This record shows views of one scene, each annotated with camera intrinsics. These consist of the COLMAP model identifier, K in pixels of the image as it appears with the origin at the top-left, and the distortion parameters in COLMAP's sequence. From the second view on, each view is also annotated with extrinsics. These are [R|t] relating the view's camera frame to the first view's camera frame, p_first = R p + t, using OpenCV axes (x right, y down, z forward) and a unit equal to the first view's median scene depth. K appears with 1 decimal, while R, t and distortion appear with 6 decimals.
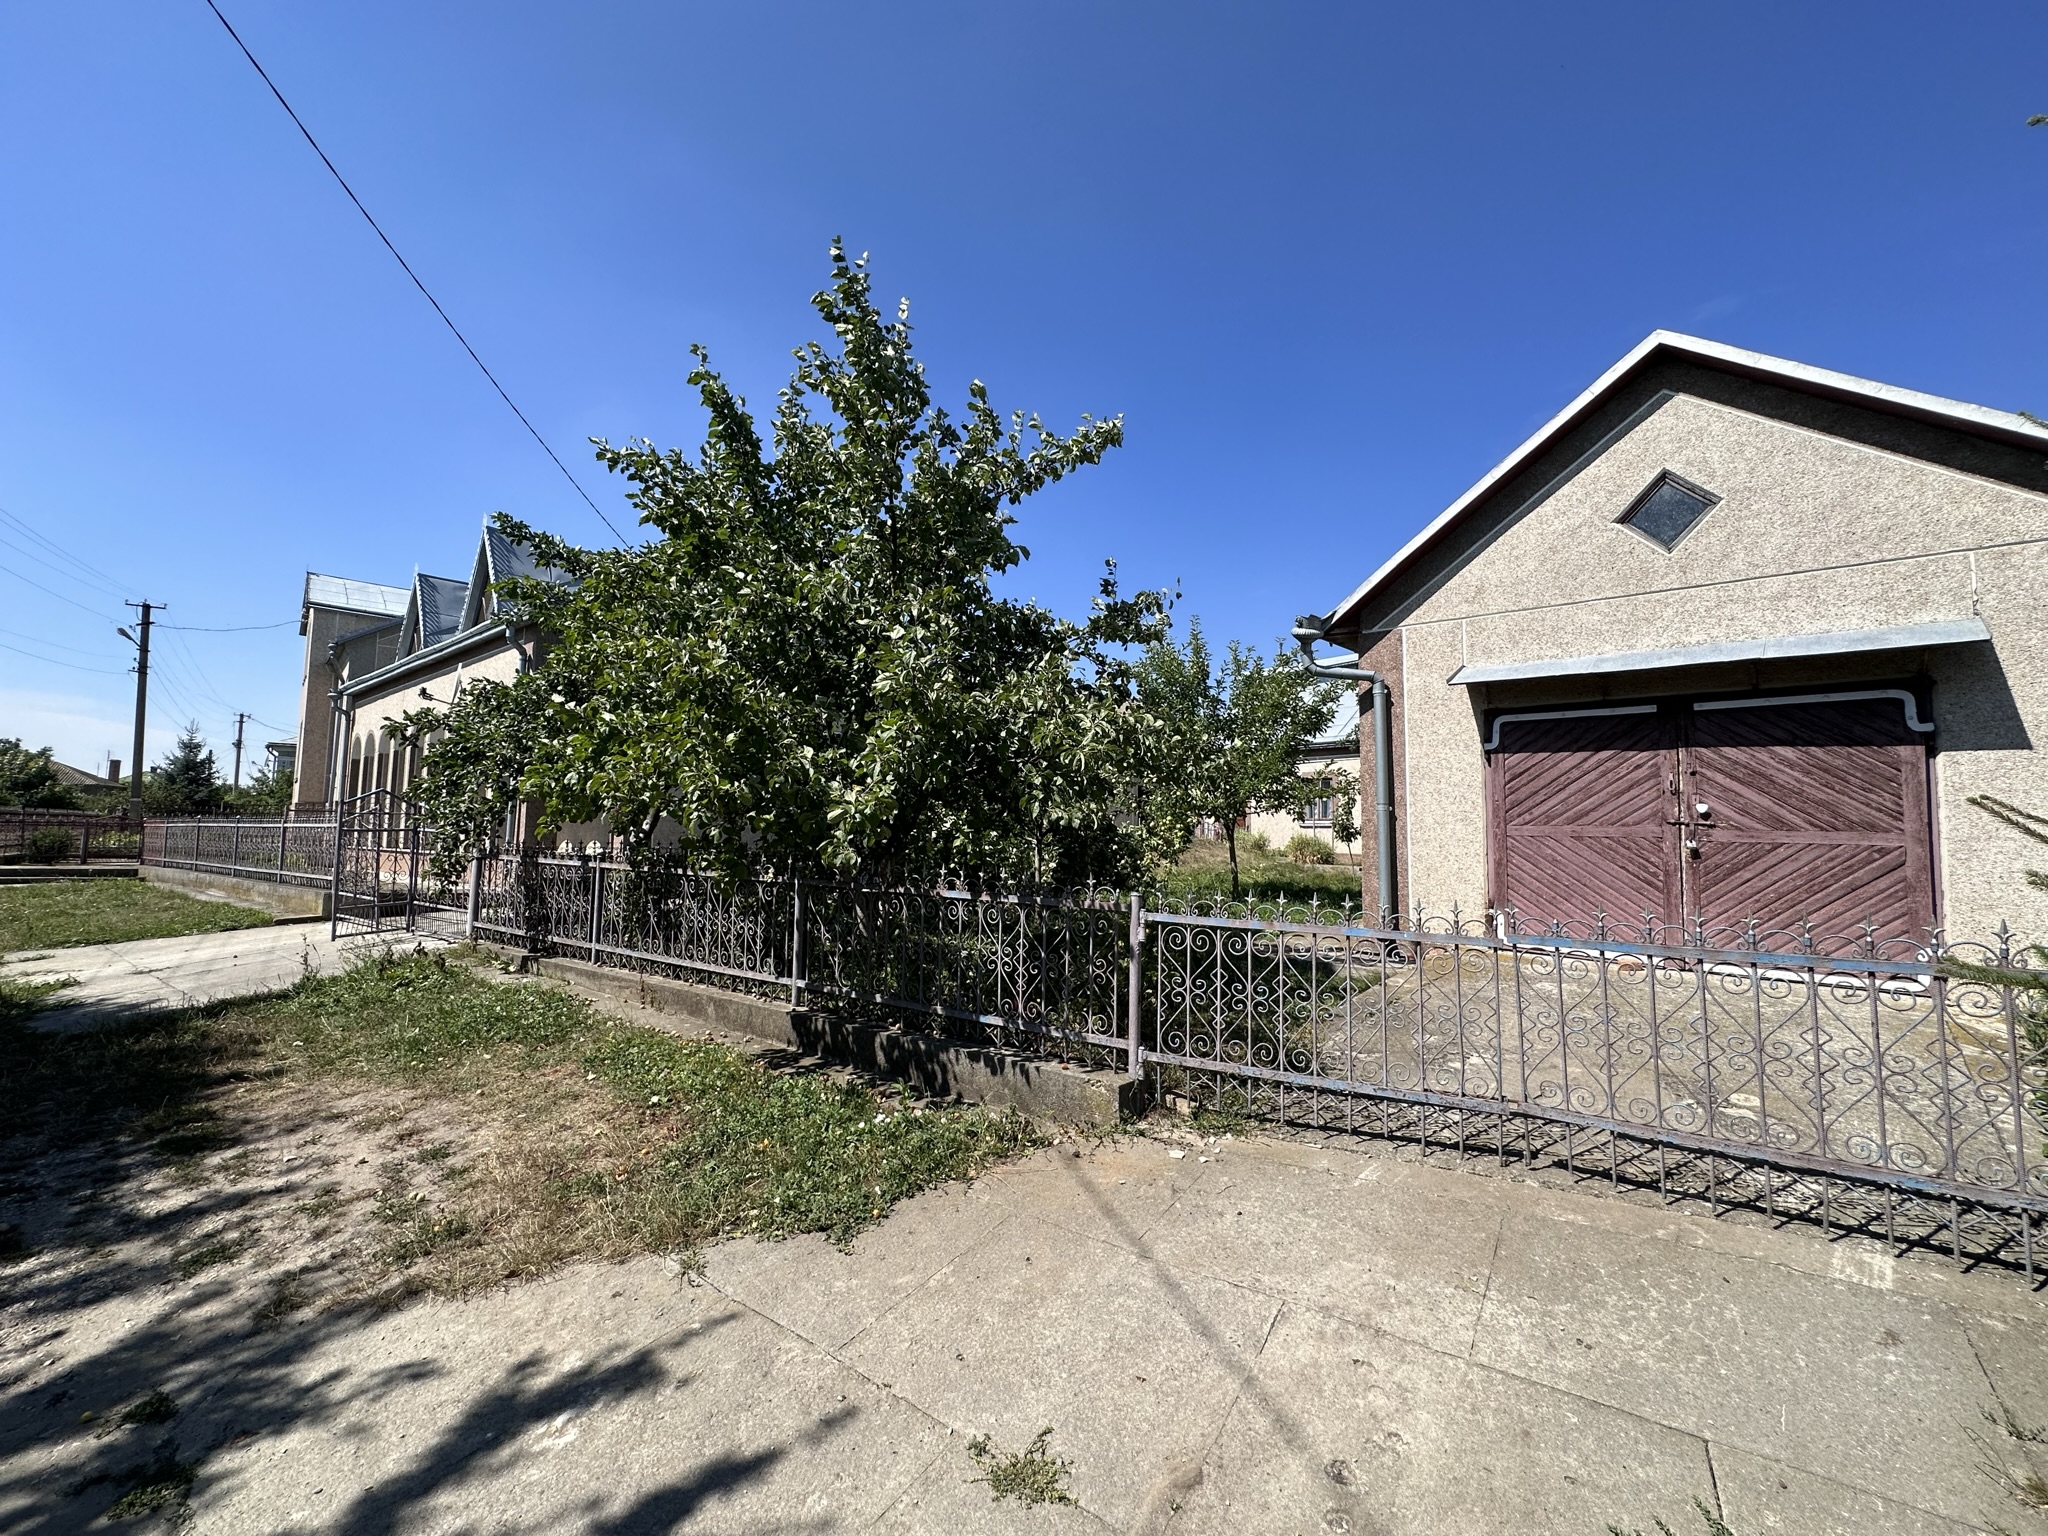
lens RADIAL K [[825.9, 0, 1024.7], [0, 825.9, 771.0], [0, 0, 1]] dist [-0.002523, 0.000787]
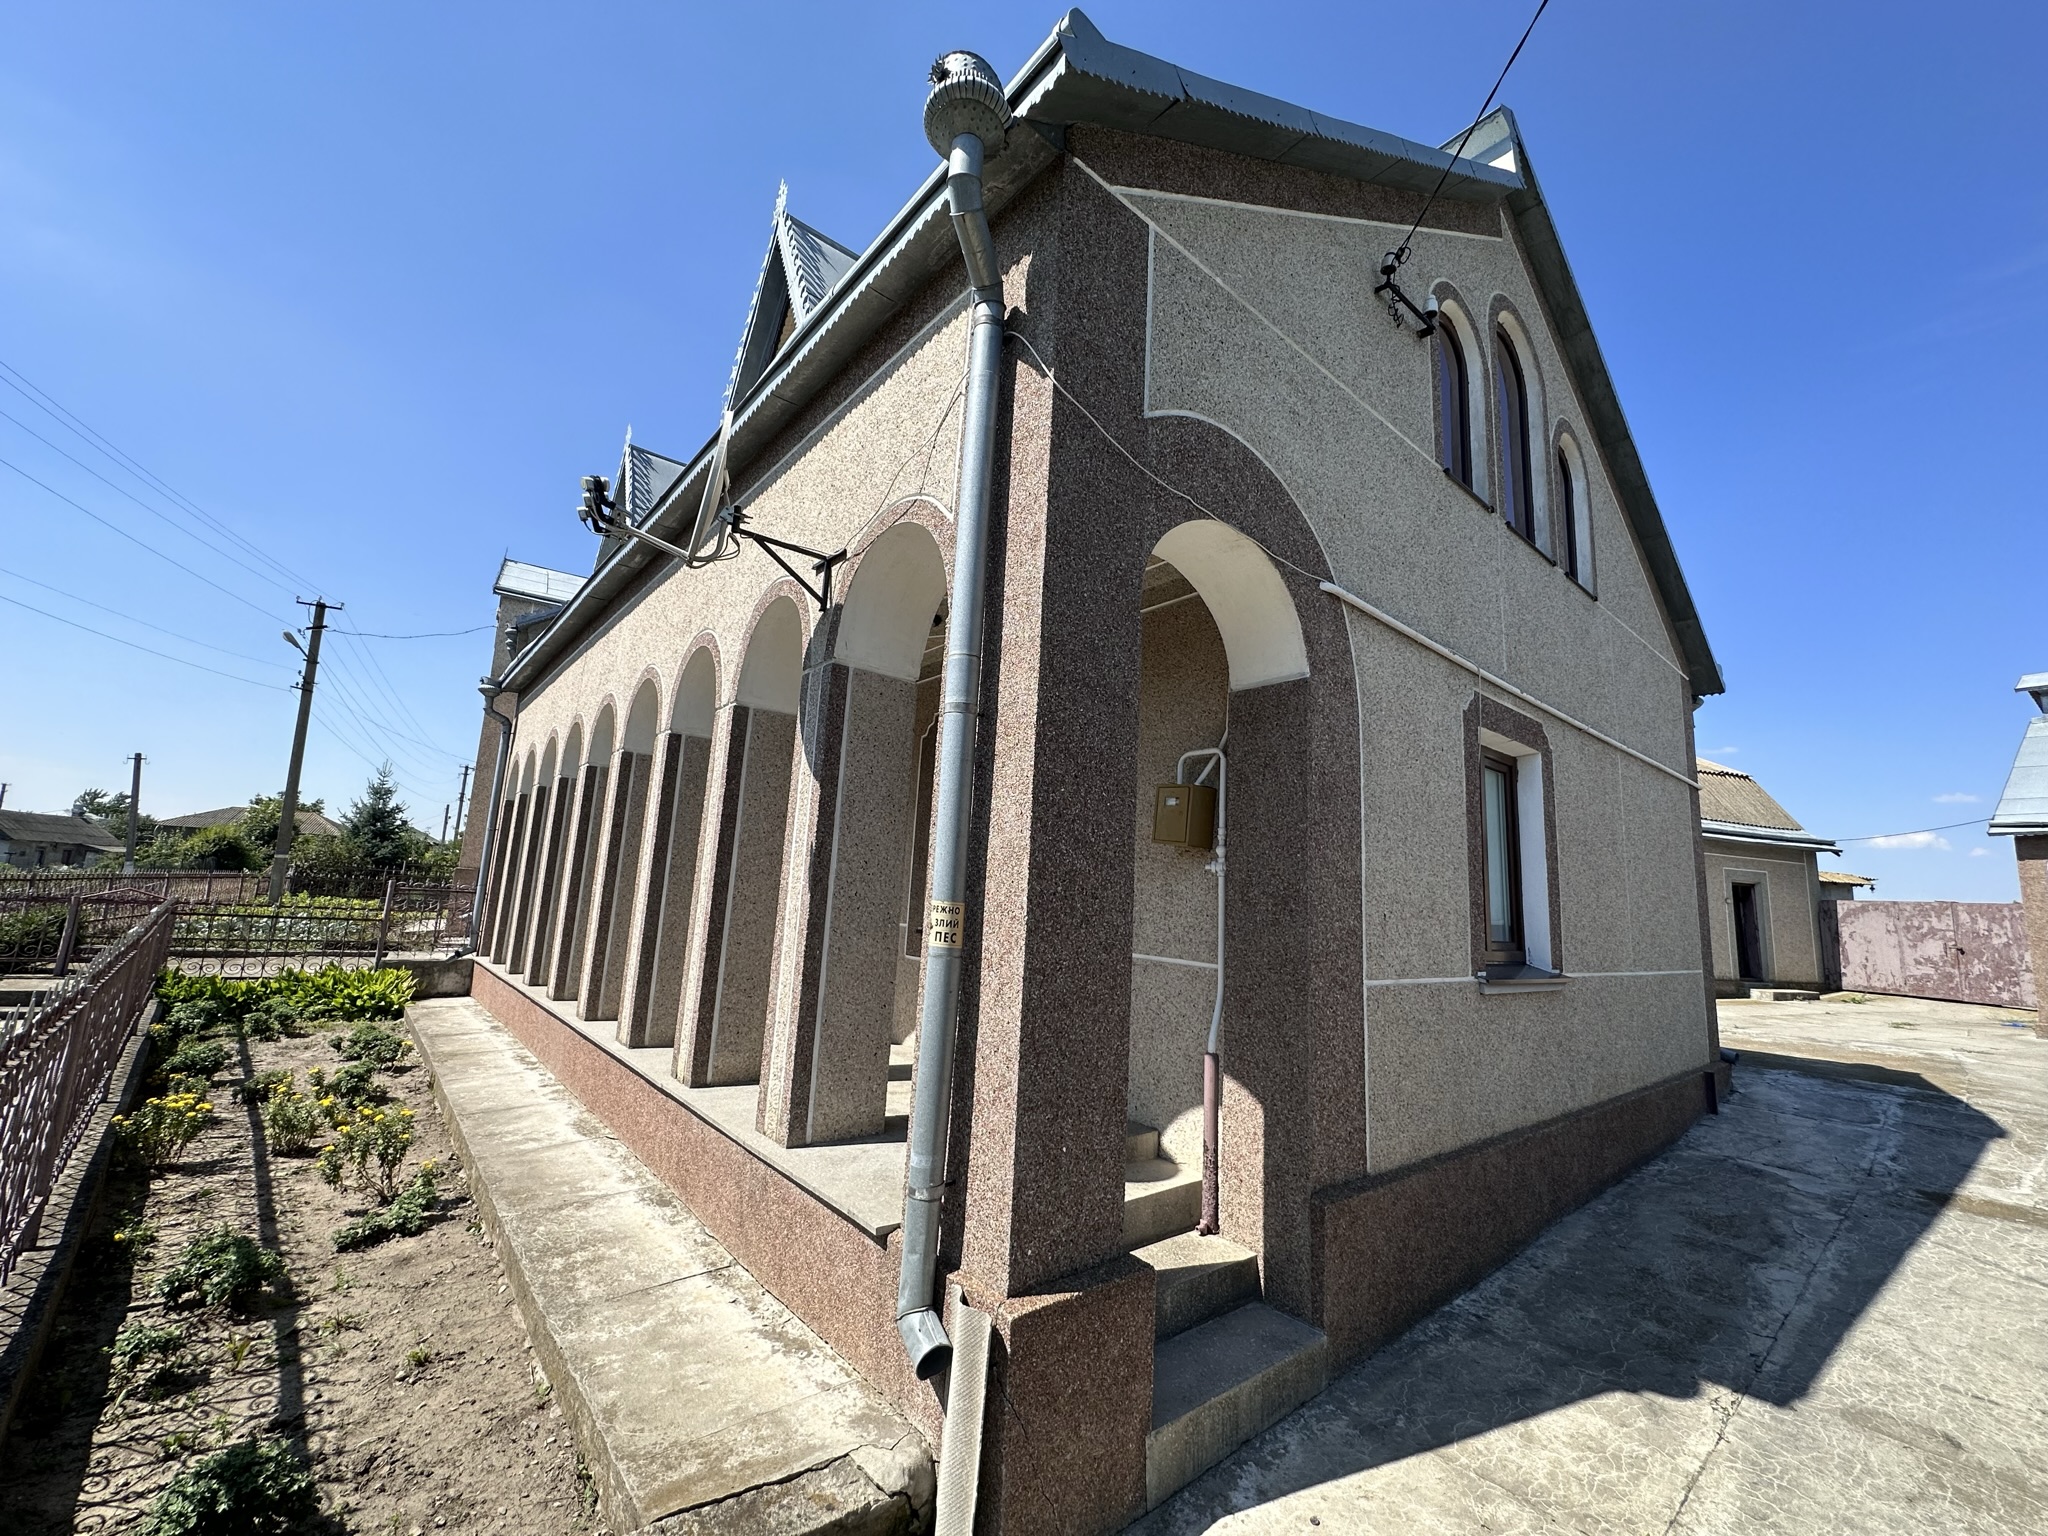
lens RADIAL K [[825.9, 0, 1026.0], [0, 825.9, 766.5], [0, 0, 1]] dist [-0.002523, 0.000787]
pose [[0.982016, 0.007659, -0.188644, -0.216731], [-0.024938, 0.995684, -0.089396, 0.002661], [0.187146, 0.092492, 0.977968, 0.307669]]
